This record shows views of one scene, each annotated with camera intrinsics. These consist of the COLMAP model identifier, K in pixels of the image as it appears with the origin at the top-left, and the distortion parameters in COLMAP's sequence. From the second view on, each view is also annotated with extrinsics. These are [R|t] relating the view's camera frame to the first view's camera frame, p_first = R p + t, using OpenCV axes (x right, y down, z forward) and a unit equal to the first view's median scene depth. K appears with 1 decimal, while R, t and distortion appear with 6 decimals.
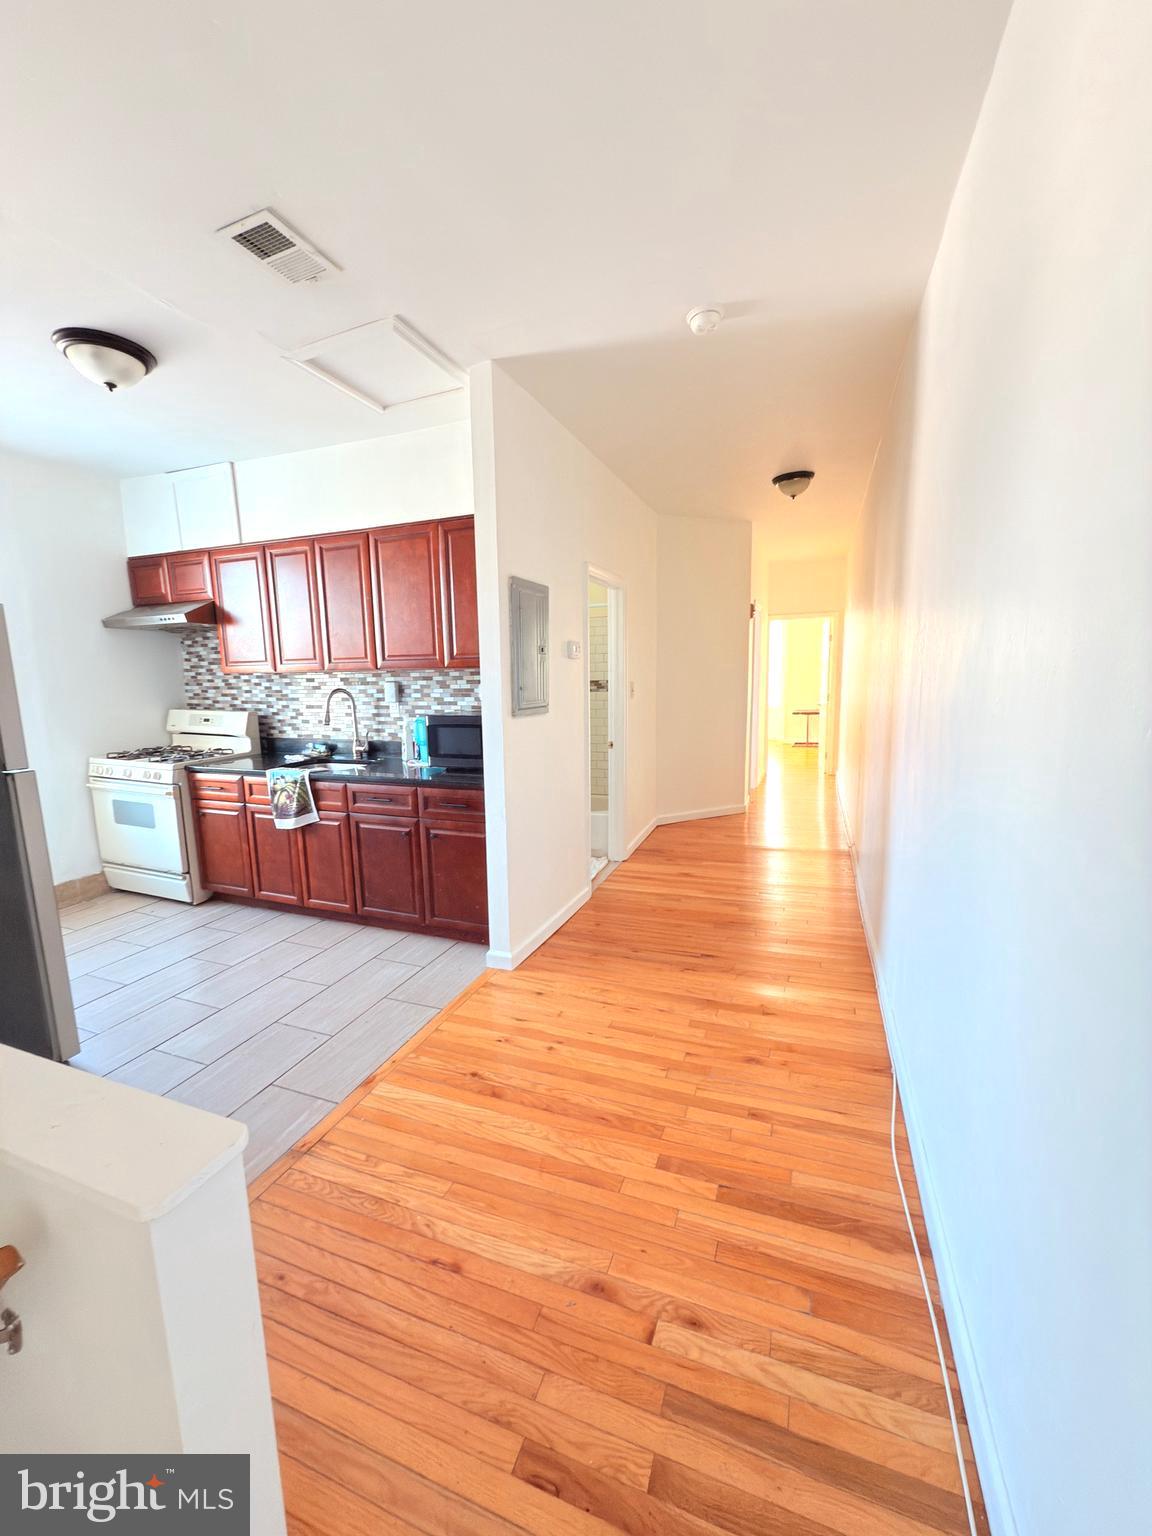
lens RADIAL K [[611.1, 0, 582.2], [0, 611.1, 768.1], [0, 0, 1]] dist [-0.000197, -0.000162]
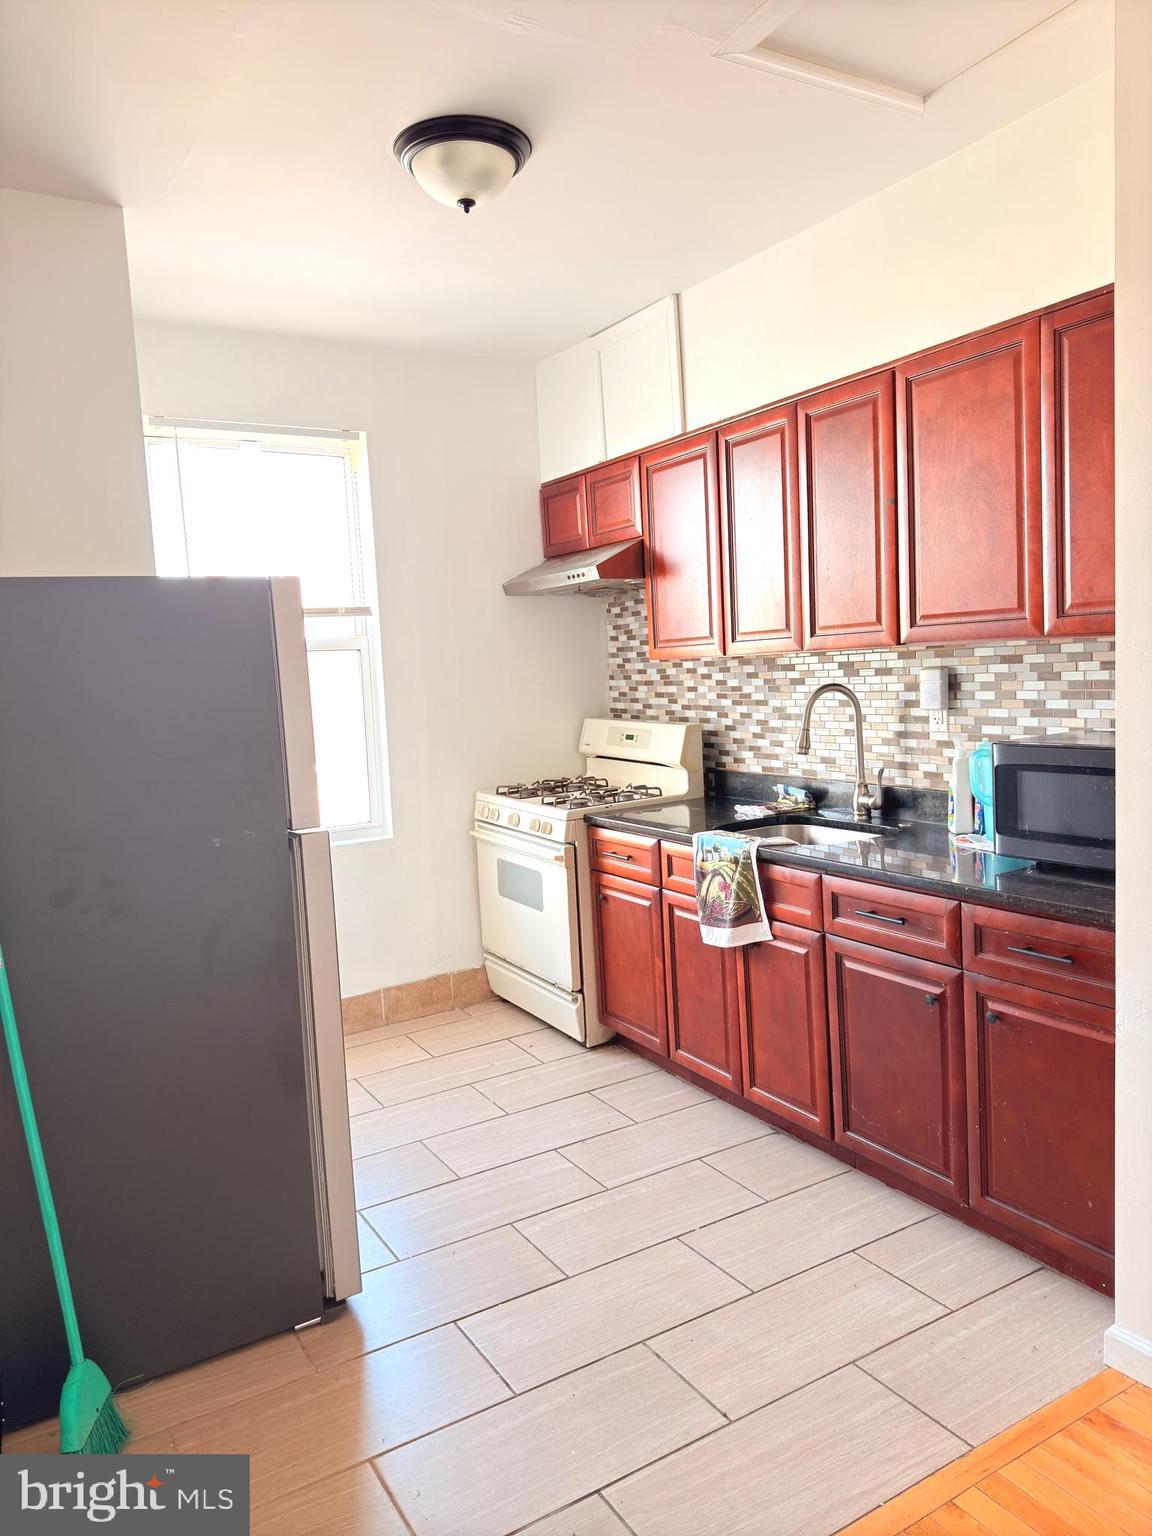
lens RADIAL K [[1090.6, 0, 565.6], [0, 1090.6, 760.4], [0, 0, 1]] dist [0.047969, -0.062122]
pose [[0.780178, 0.032068, -0.624735, 0.006648], [-0.059288, 0.997980, -0.022813, -0.032202], [0.622741, 0.054837, 0.780504, 0.147804]]
